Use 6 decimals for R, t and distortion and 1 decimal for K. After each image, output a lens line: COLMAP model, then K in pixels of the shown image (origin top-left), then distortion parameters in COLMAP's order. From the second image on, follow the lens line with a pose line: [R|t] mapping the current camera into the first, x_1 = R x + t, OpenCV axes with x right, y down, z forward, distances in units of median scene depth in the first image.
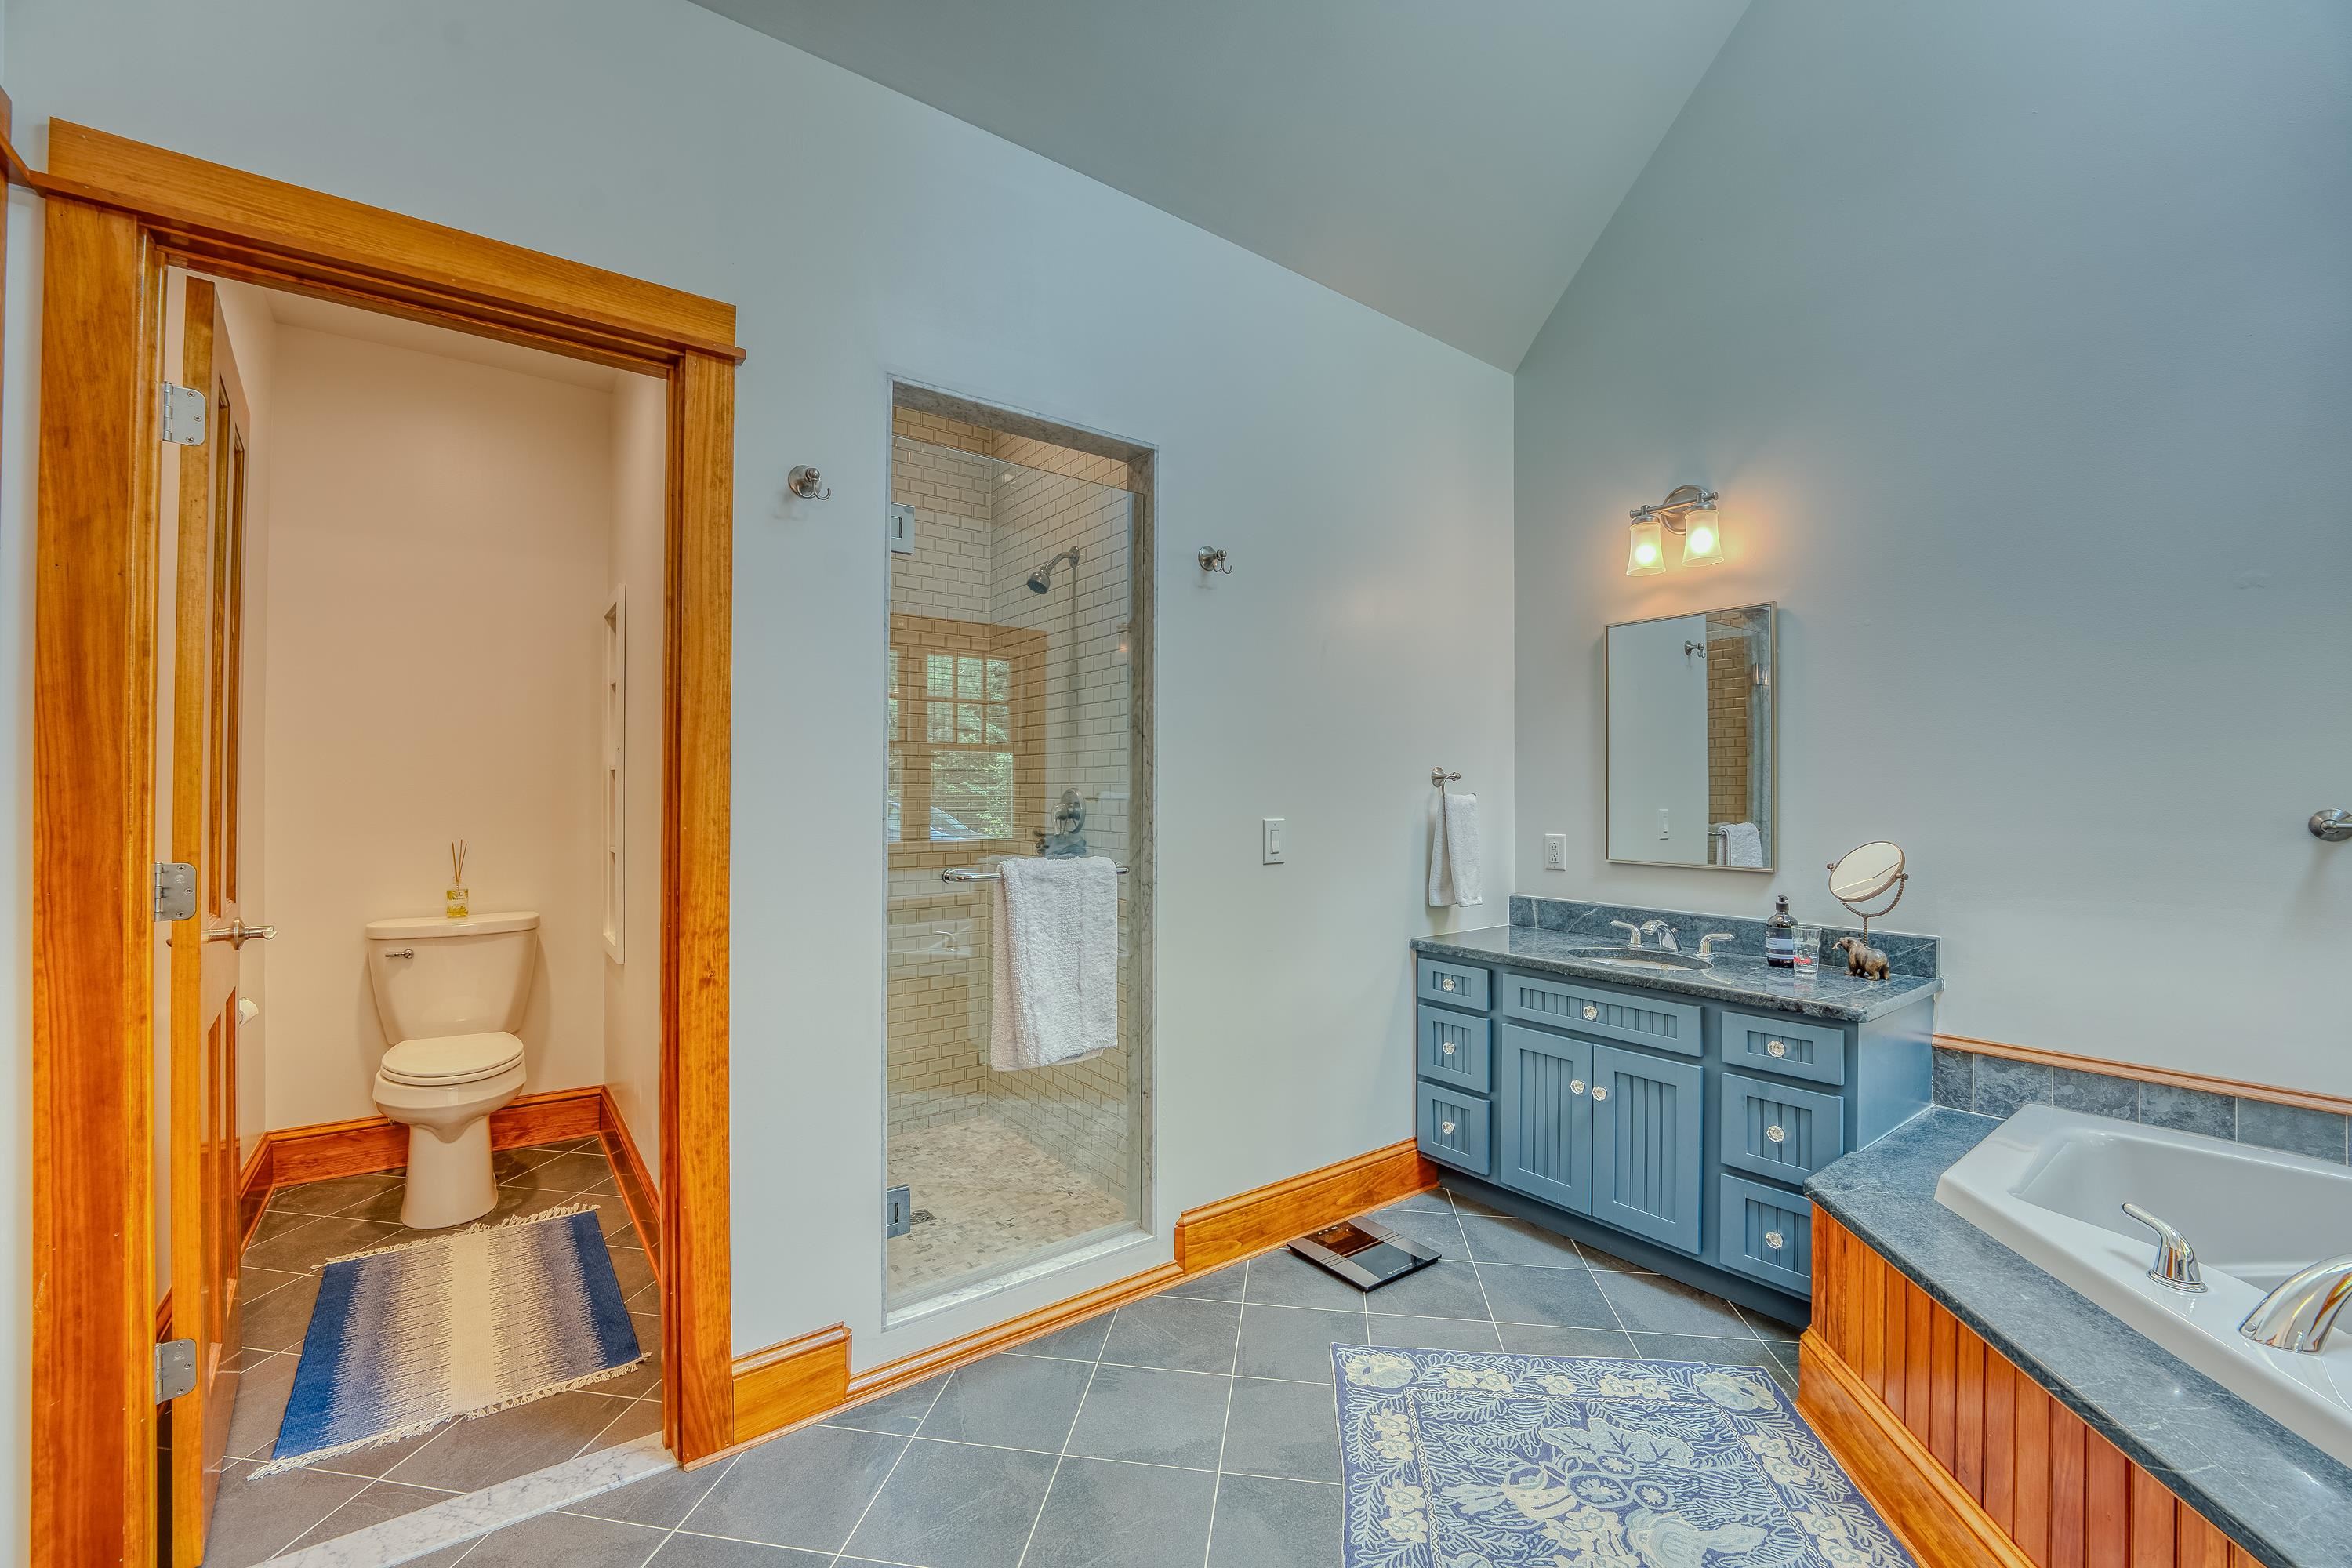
lens RADIAL K [[957.2, 0, 1168.6], [0, 957.2, 788.8], [0, 0, 1]] dist [-0.014019, 0.000436]
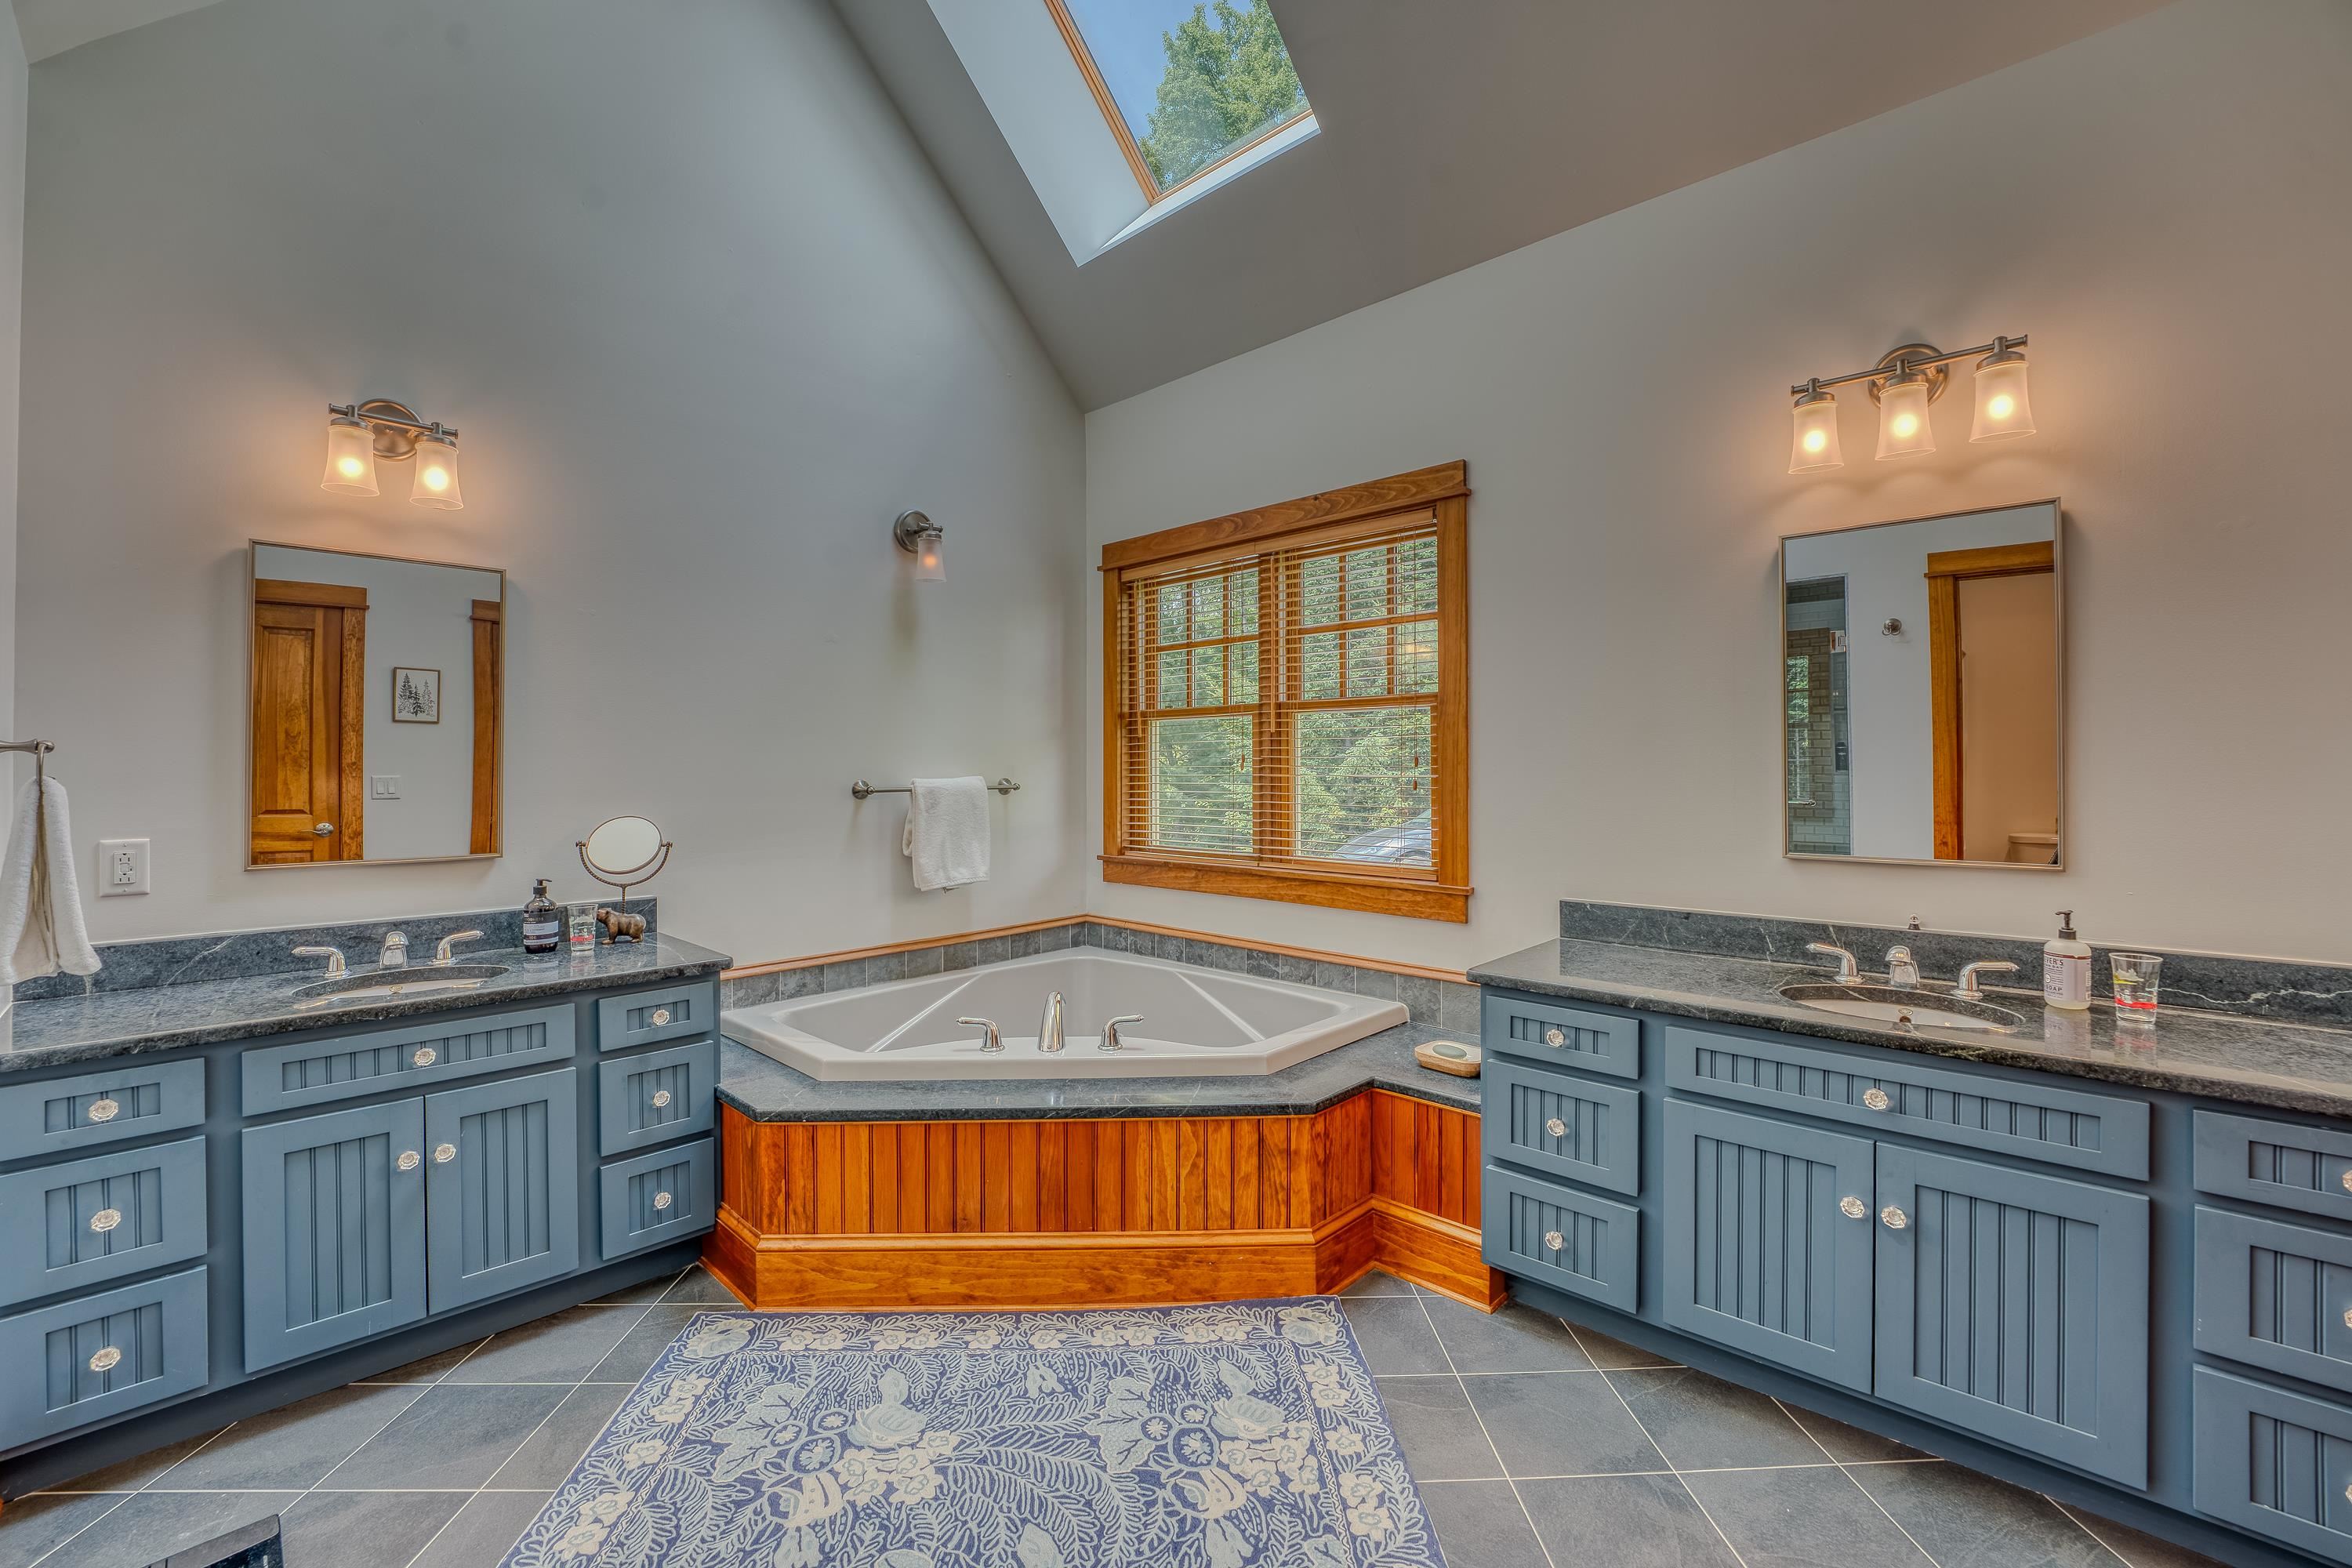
lens RADIAL K [[957.2, 0, 1171.1], [0, 957.2, 765.5], [0, 0, 1]] dist [-0.014019, 0.000436]
pose [[-0.138304, 0.001319, 0.990389, -0.457936], [0.000771, 0.999999, -0.001224, -0.001315], [-0.990389, 0.000595, -0.138305, 0.567944]]
